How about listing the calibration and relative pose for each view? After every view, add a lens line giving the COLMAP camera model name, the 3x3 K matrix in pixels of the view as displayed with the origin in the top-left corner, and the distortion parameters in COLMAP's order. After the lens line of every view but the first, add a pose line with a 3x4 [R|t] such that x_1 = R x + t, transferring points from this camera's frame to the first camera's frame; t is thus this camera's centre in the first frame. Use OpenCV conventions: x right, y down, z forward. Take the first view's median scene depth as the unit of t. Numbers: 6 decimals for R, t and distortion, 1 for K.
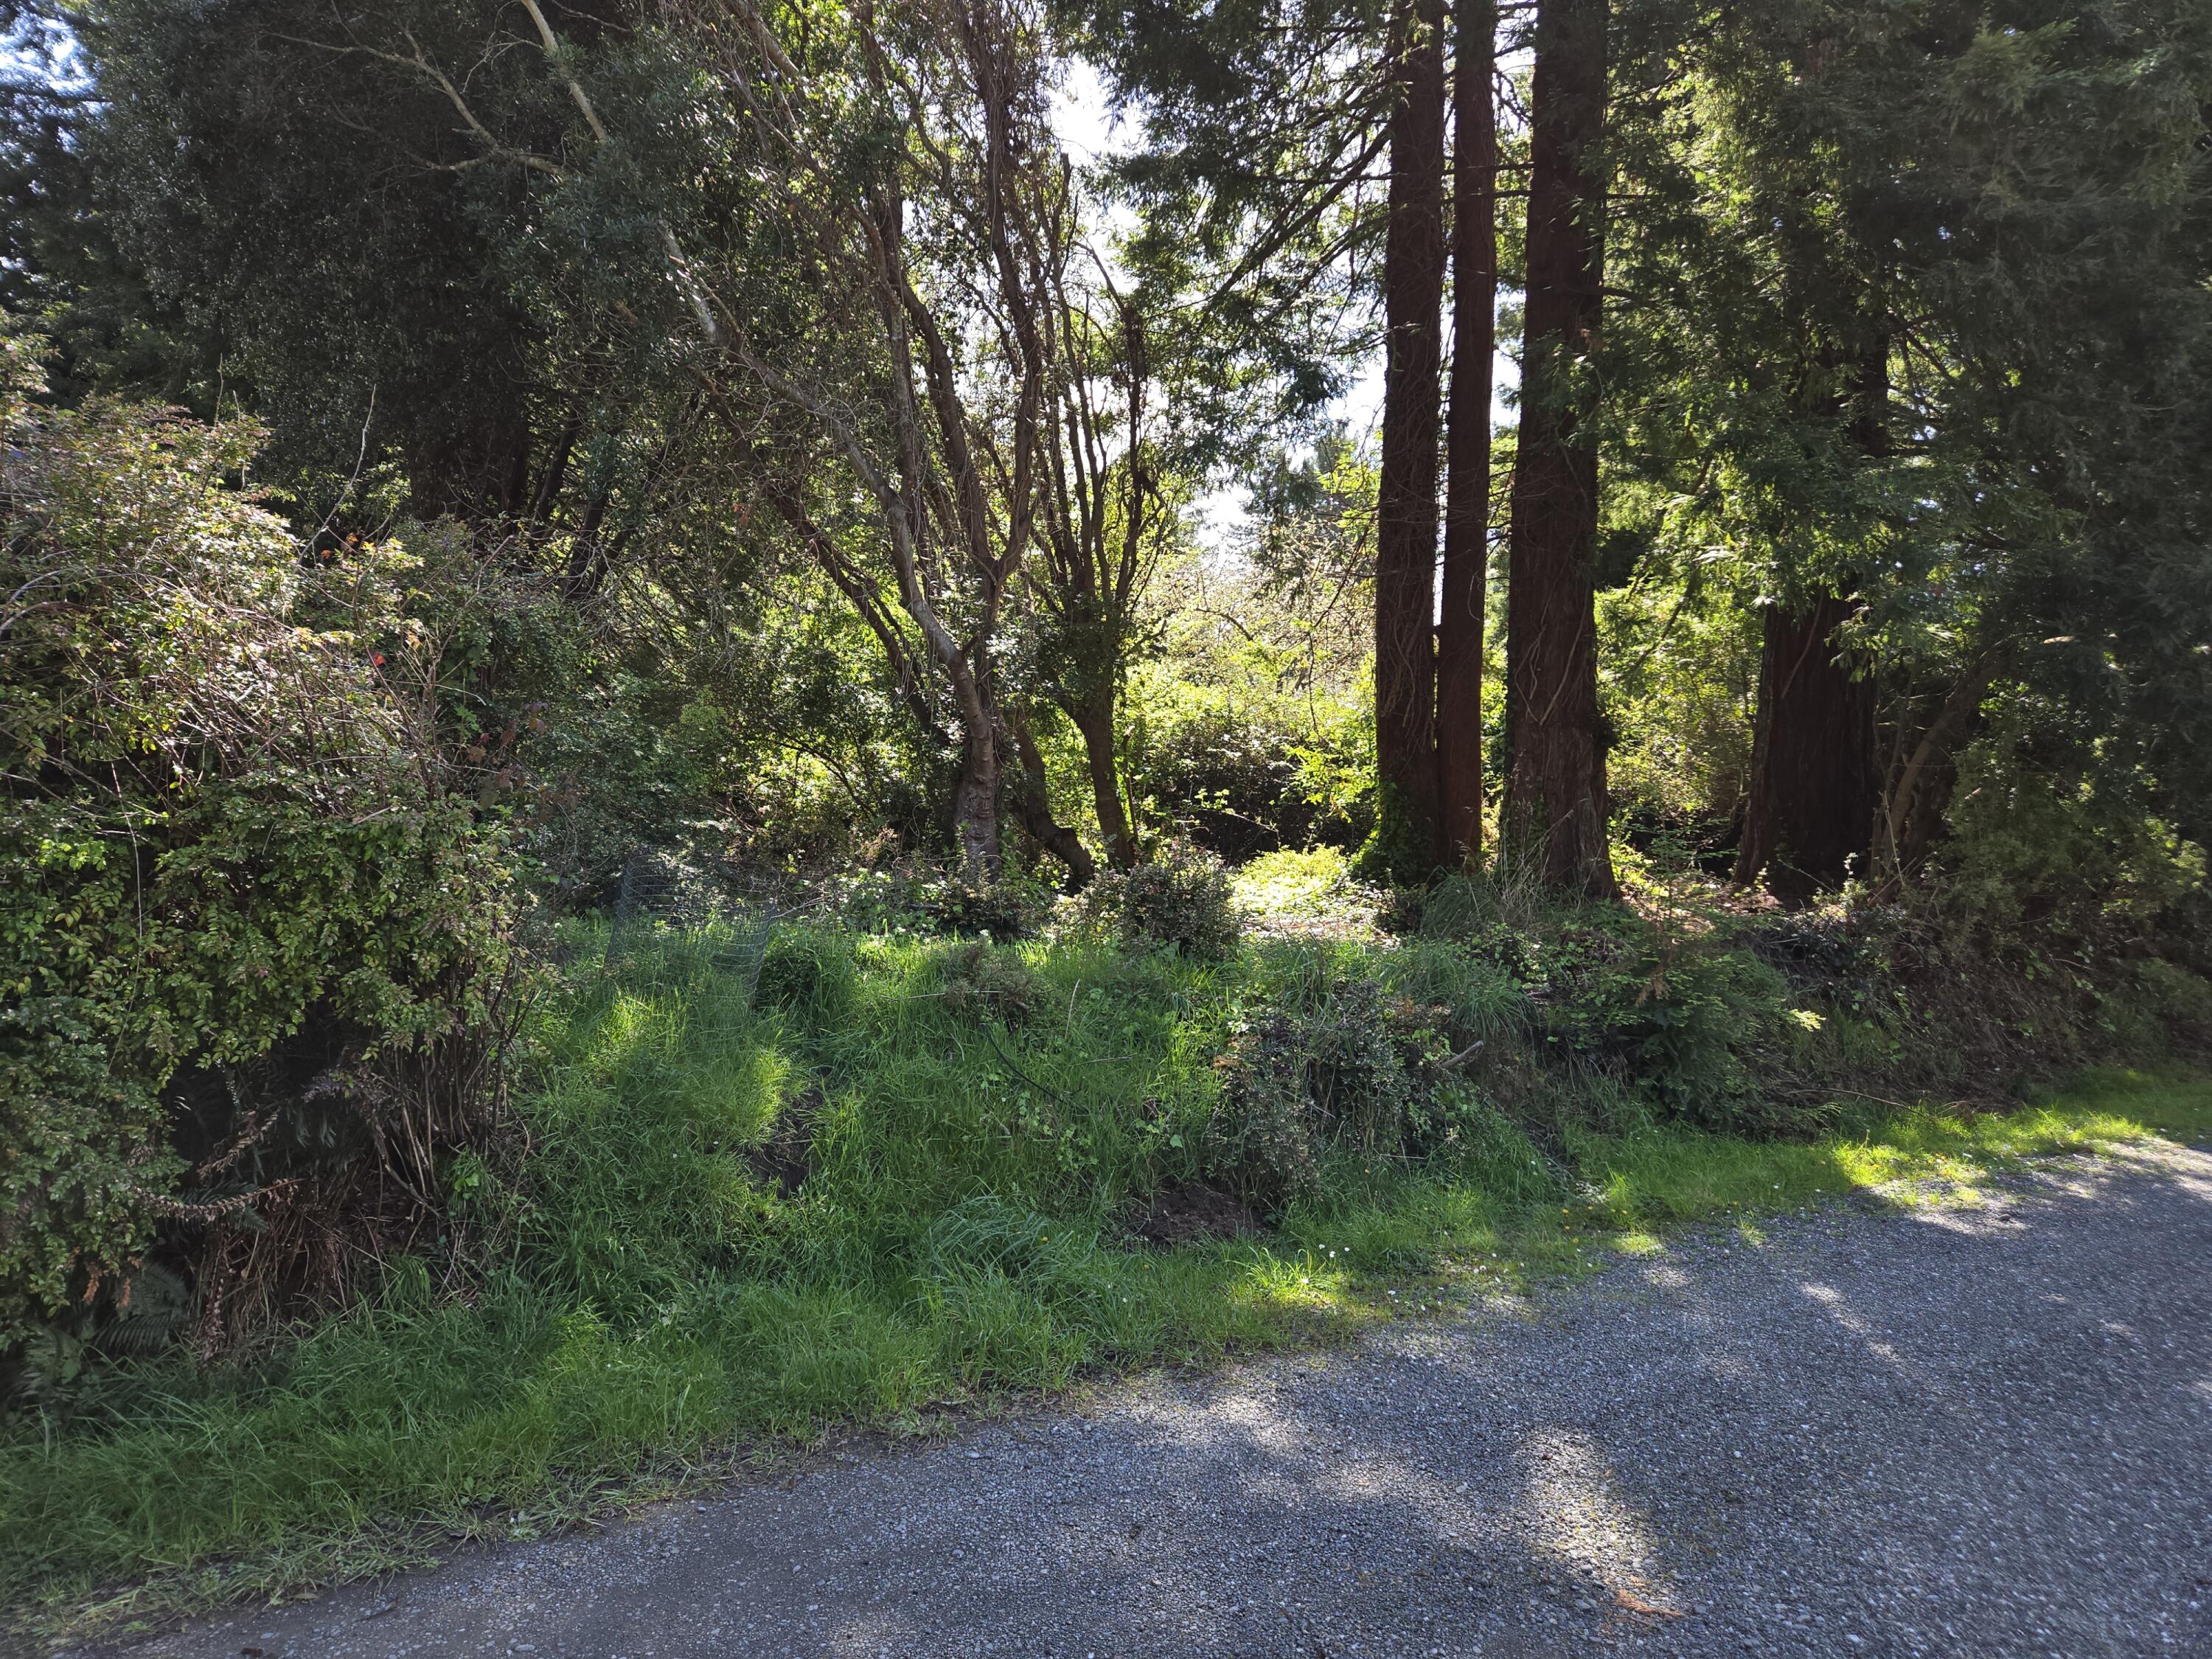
lens RADIAL K [[1476.2, 0, 1106.0], [0, 1476.2, 829.5], [0, 0, 1]] dist [0.085543, -0.070997]
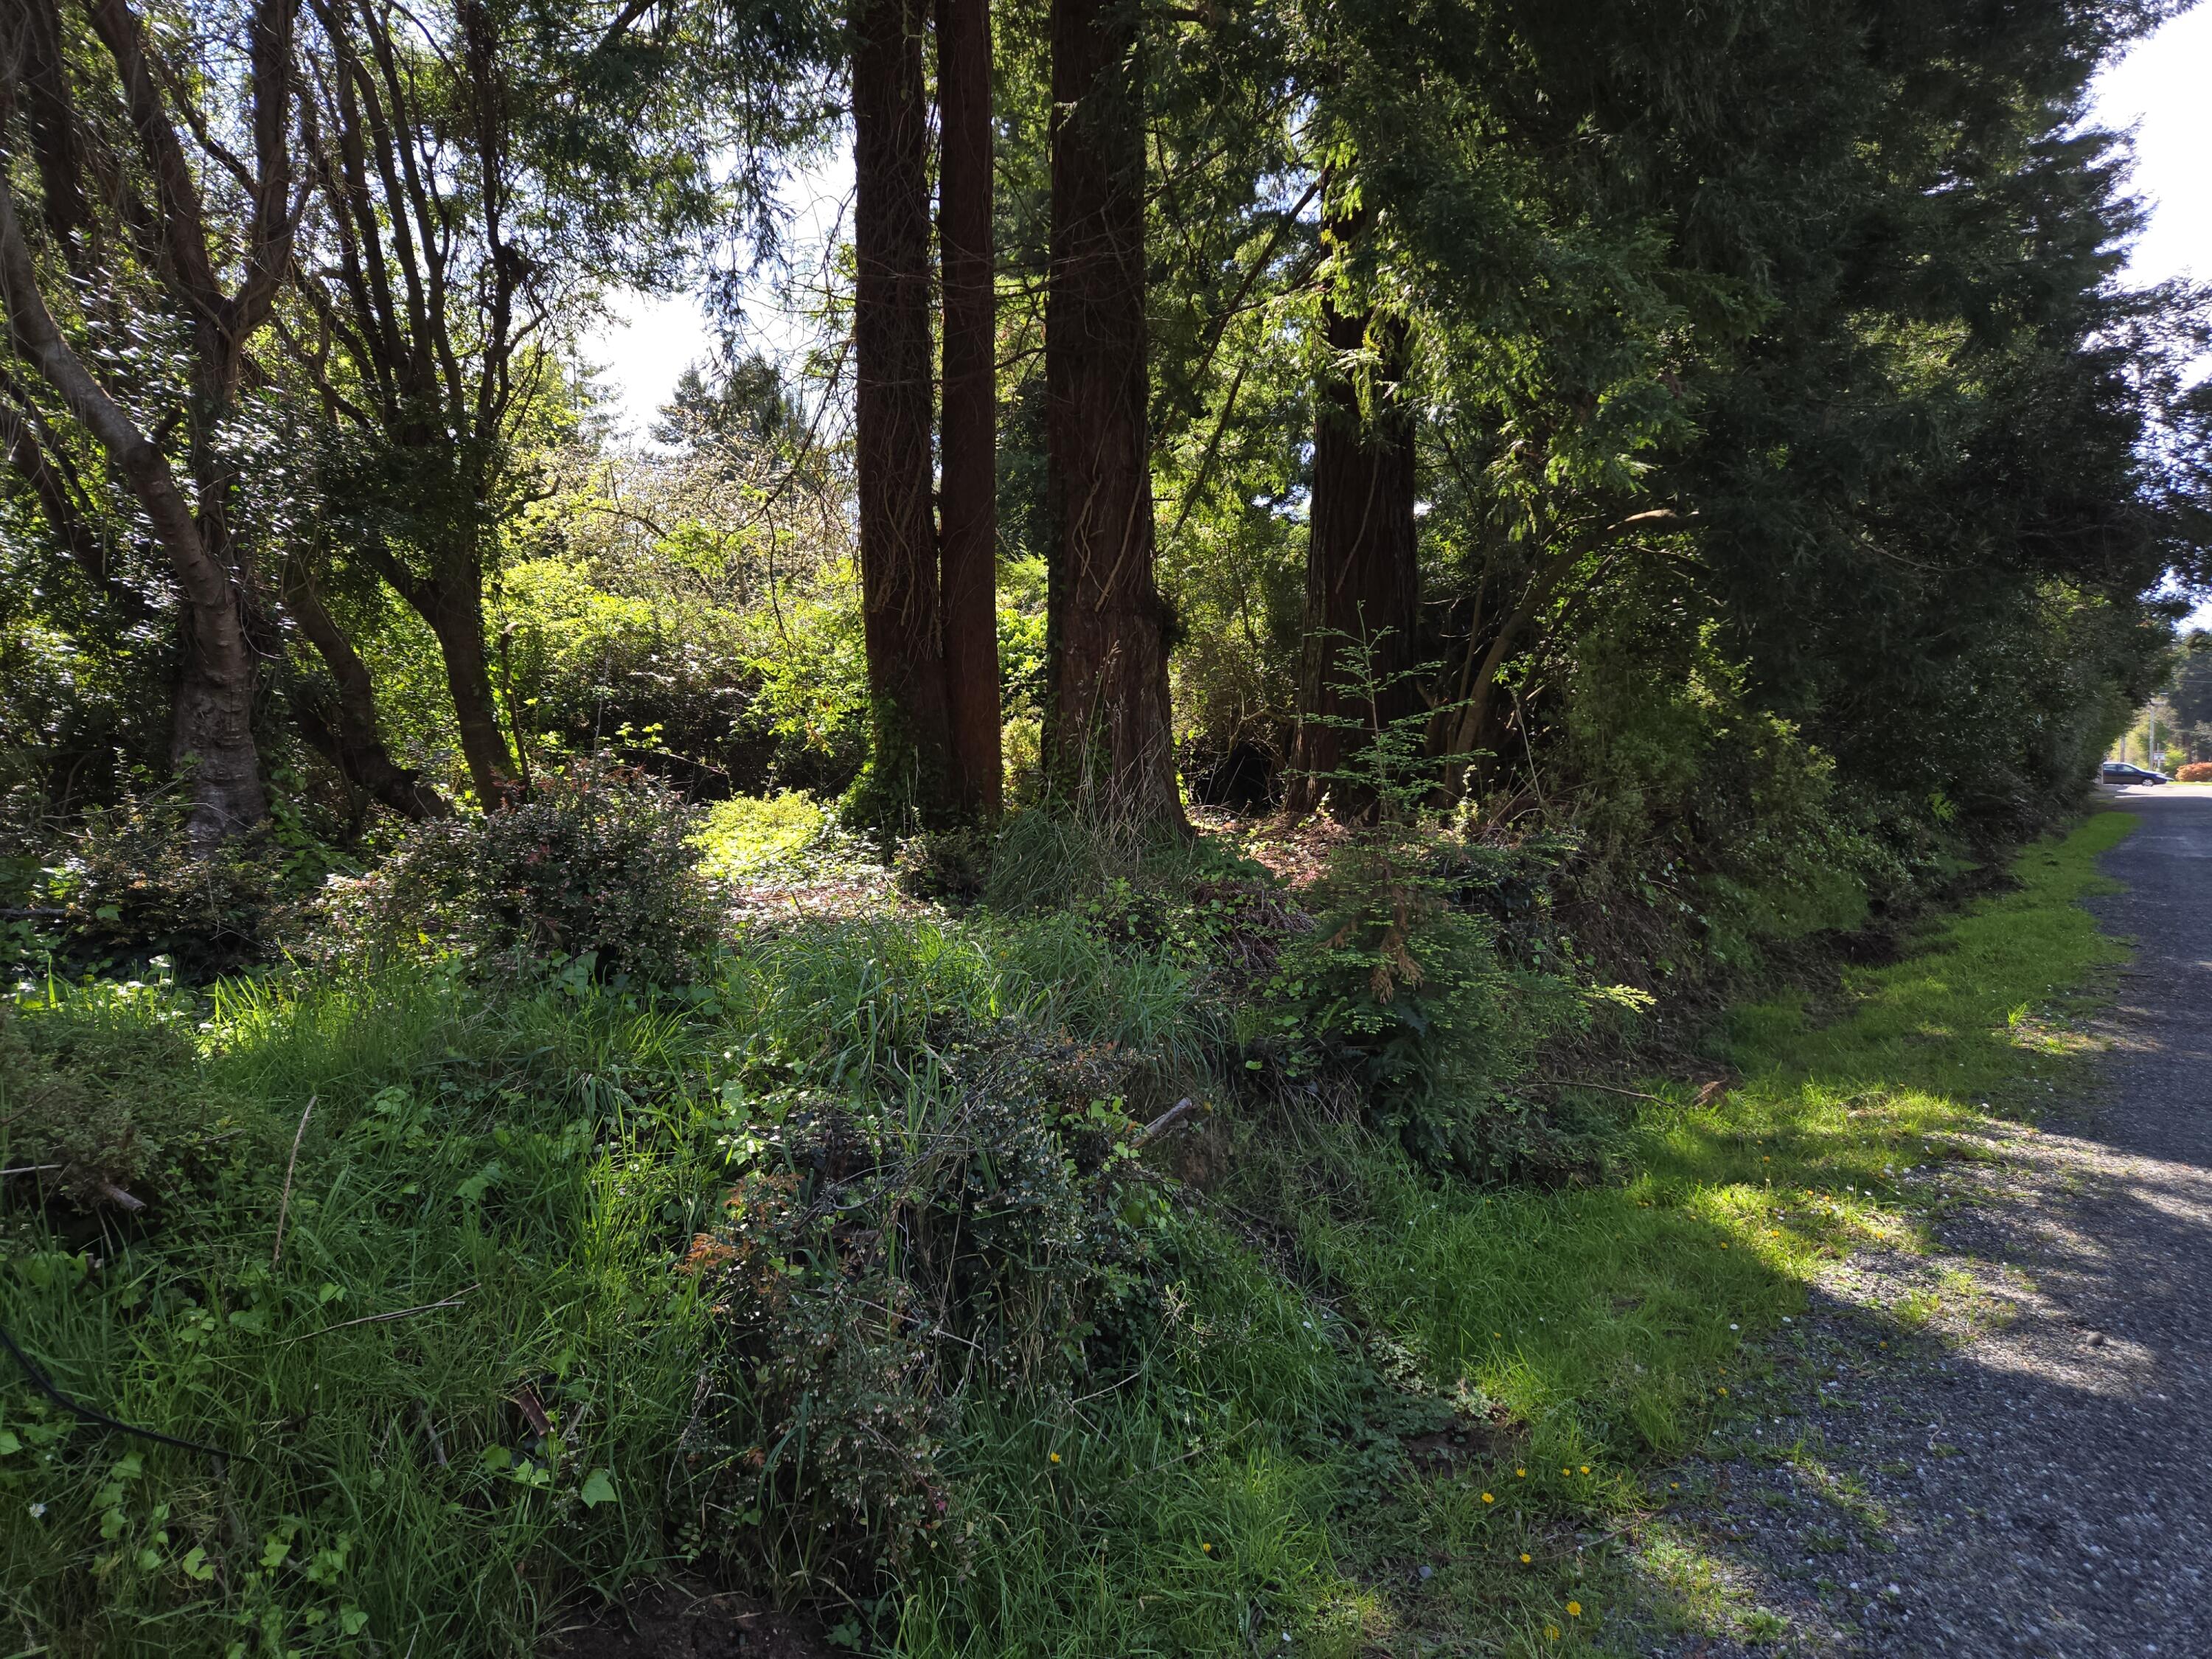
lens RADIAL K [[1474.9, 0, 1116.2], [0, 1474.9, 819.7], [0, 0, 1]] dist [0.094005, -0.075192]
pose [[0.926722, -0.041330, 0.373468, 0.017769], [0.032206, 0.999012, 0.030638, 0.014027], [-0.374365, -0.016365, 0.927137, 0.318105]]
